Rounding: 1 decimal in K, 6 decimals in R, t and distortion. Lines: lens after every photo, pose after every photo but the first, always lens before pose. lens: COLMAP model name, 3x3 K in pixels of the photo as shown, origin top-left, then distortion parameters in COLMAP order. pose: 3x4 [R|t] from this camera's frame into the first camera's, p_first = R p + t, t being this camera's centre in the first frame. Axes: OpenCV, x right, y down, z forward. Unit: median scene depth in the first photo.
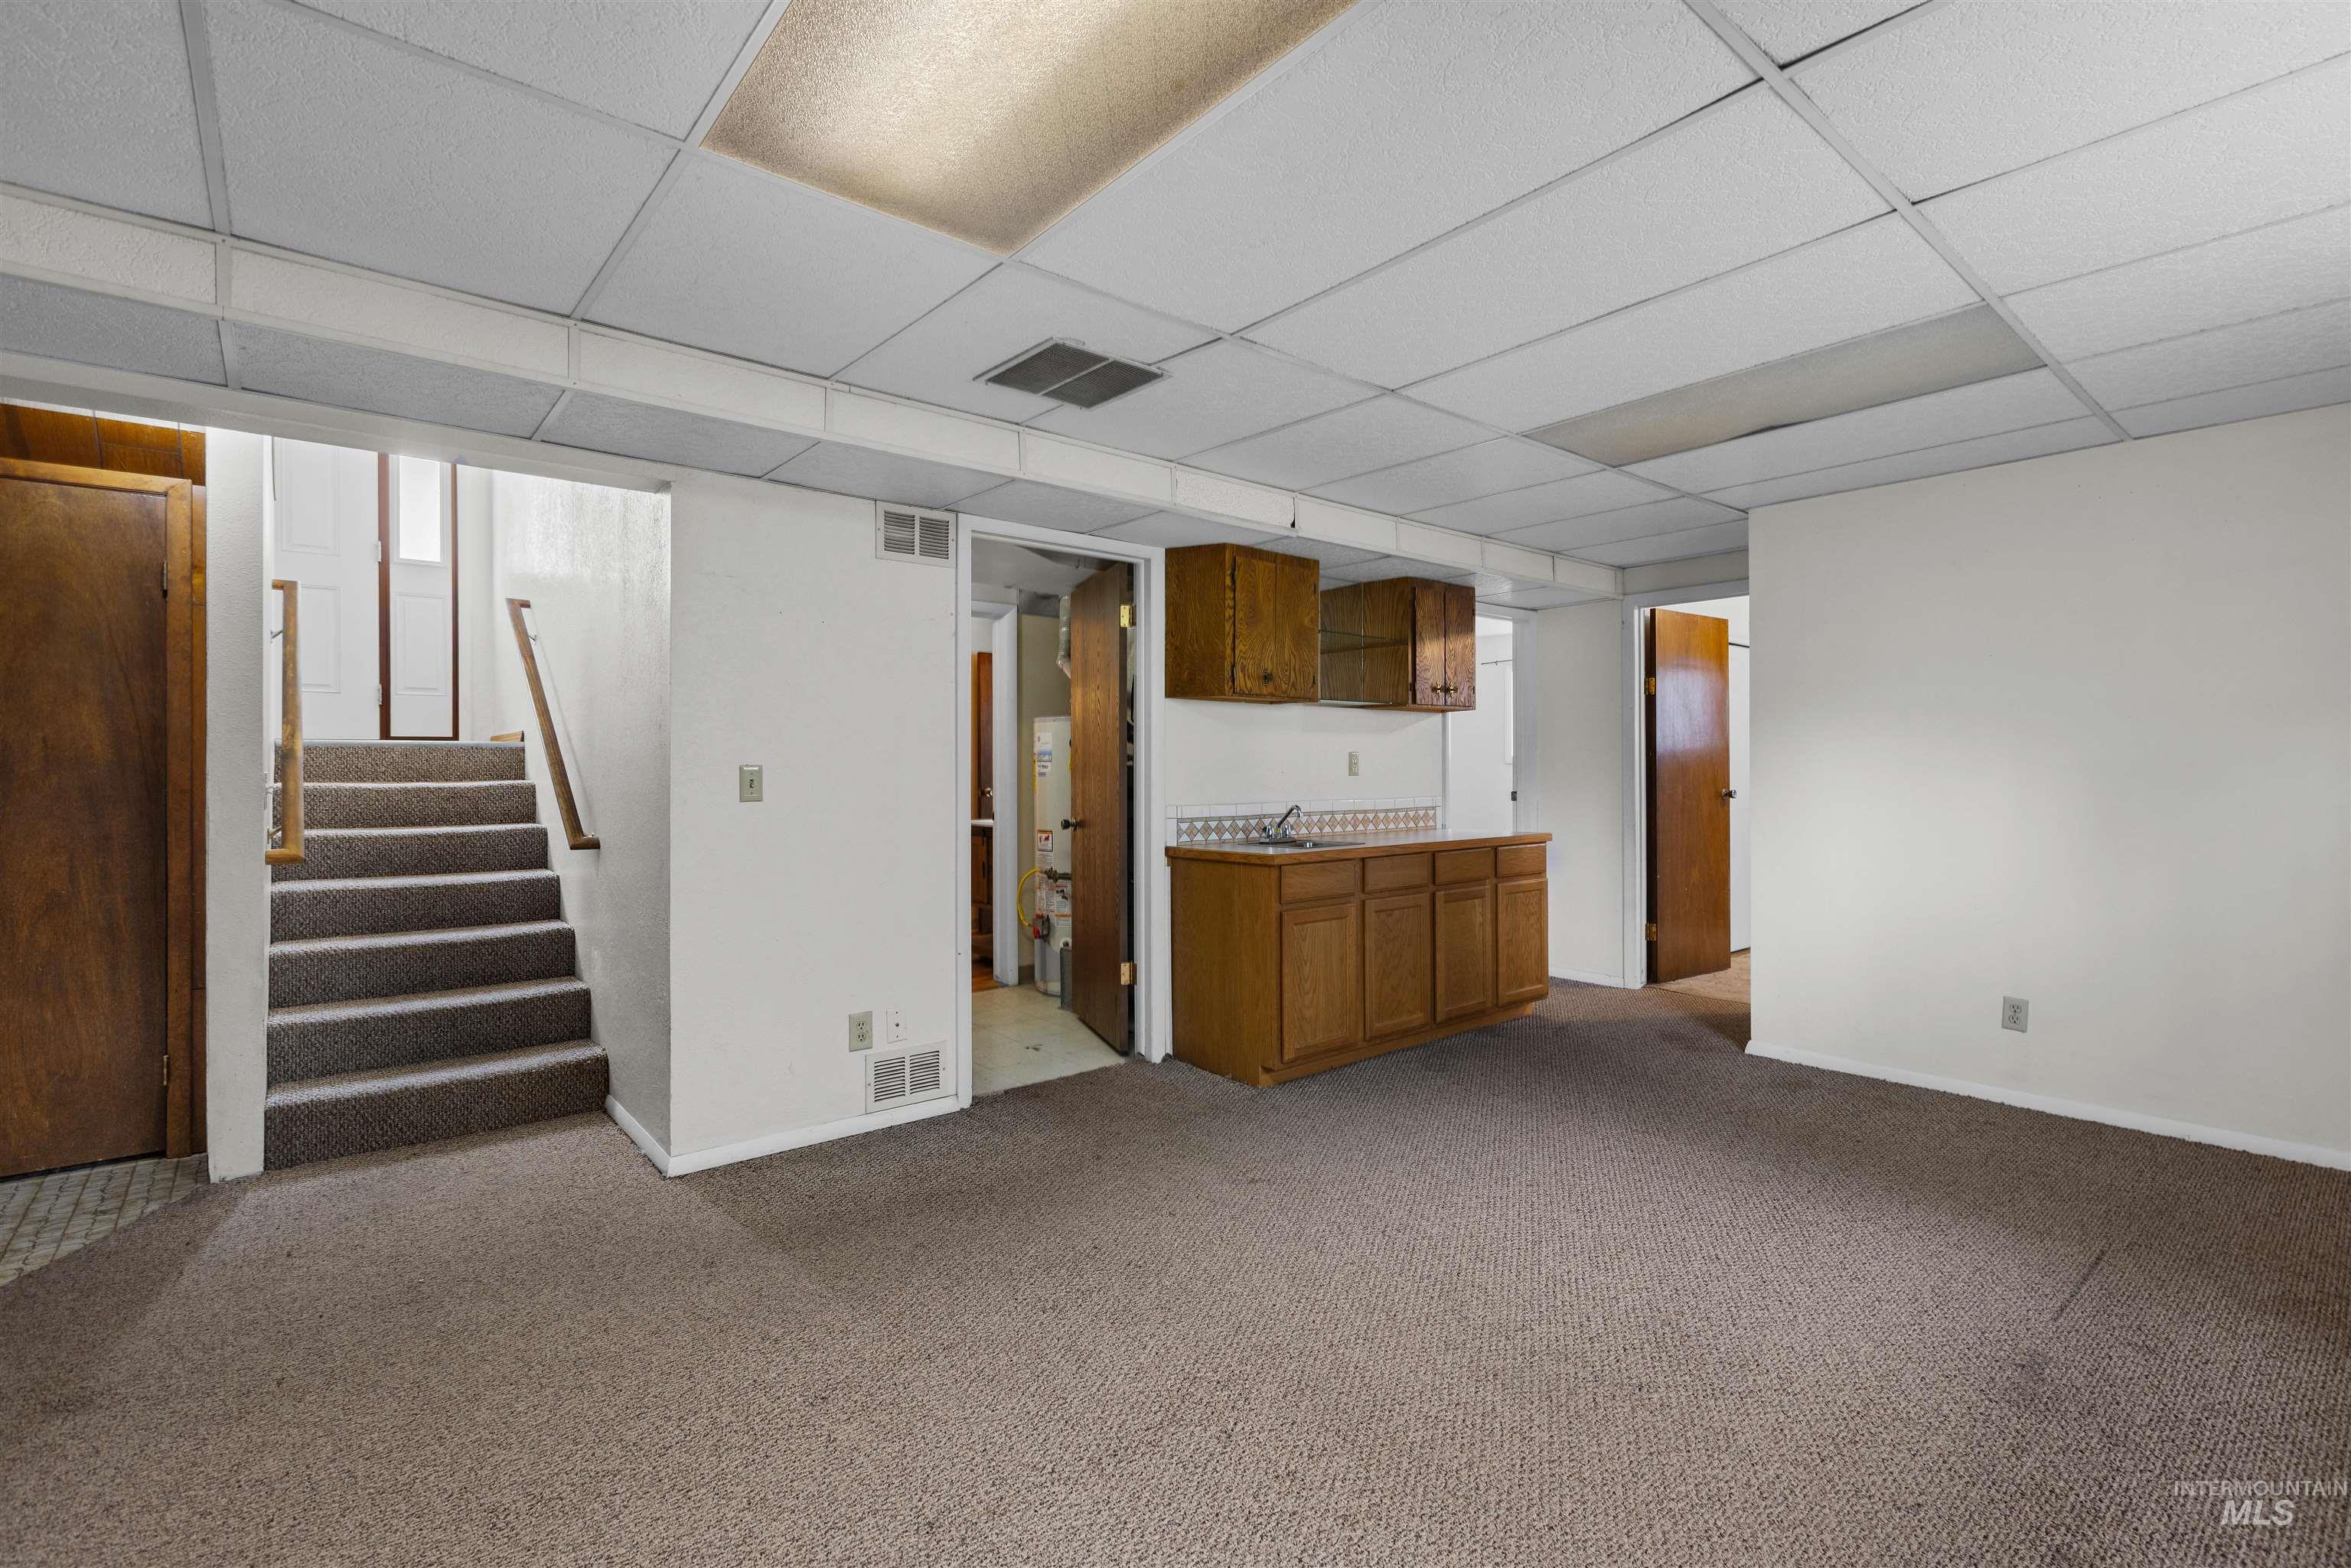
lens RADIAL K [[1054.3, 0, 1180.7], [0, 1054.3, 769.1], [0, 0, 1]] dist [0.001164, -0.001446]
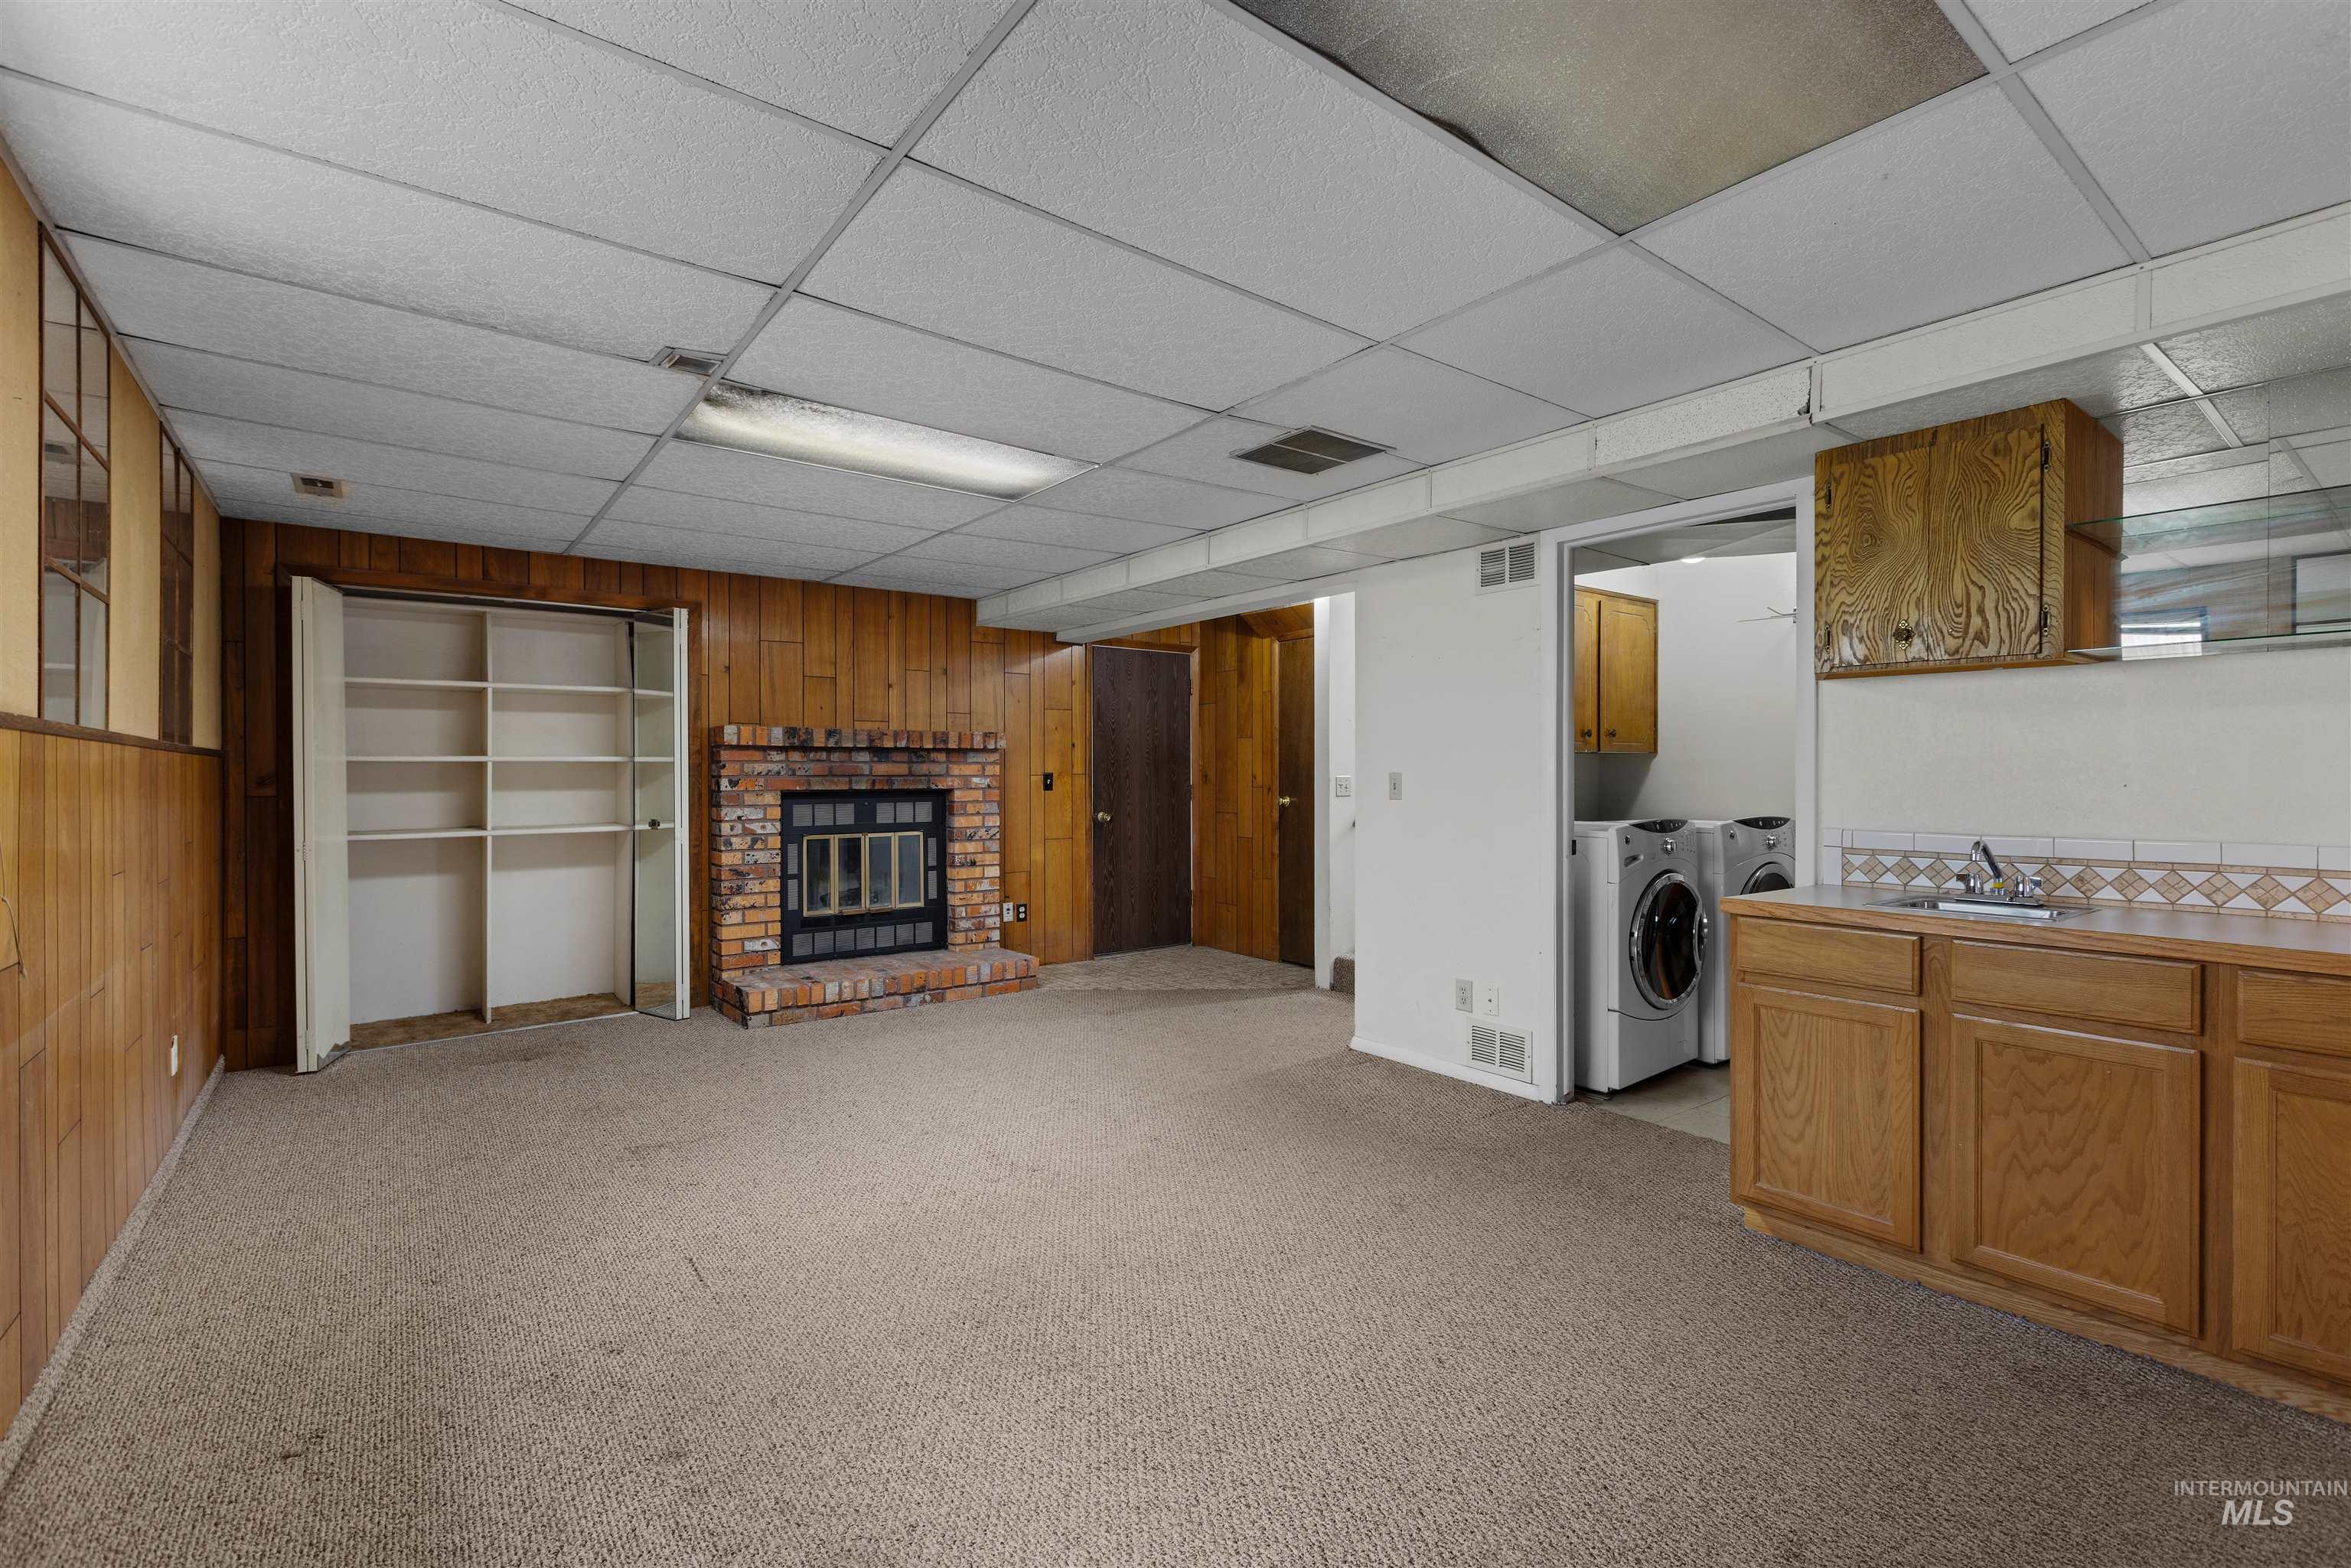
lens RADIAL K [[1054.3, 0, 1184.0], [0, 1054.3, 780.1], [0, 0, 1]] dist [0.001164, -0.001446]
pose [[-0.042867, 0.008026, -0.999049, 0.872254], [-0.000432, 0.999967, 0.008052, -0.004814], [0.999081, 0.000777, -0.042862, 0.709880]]
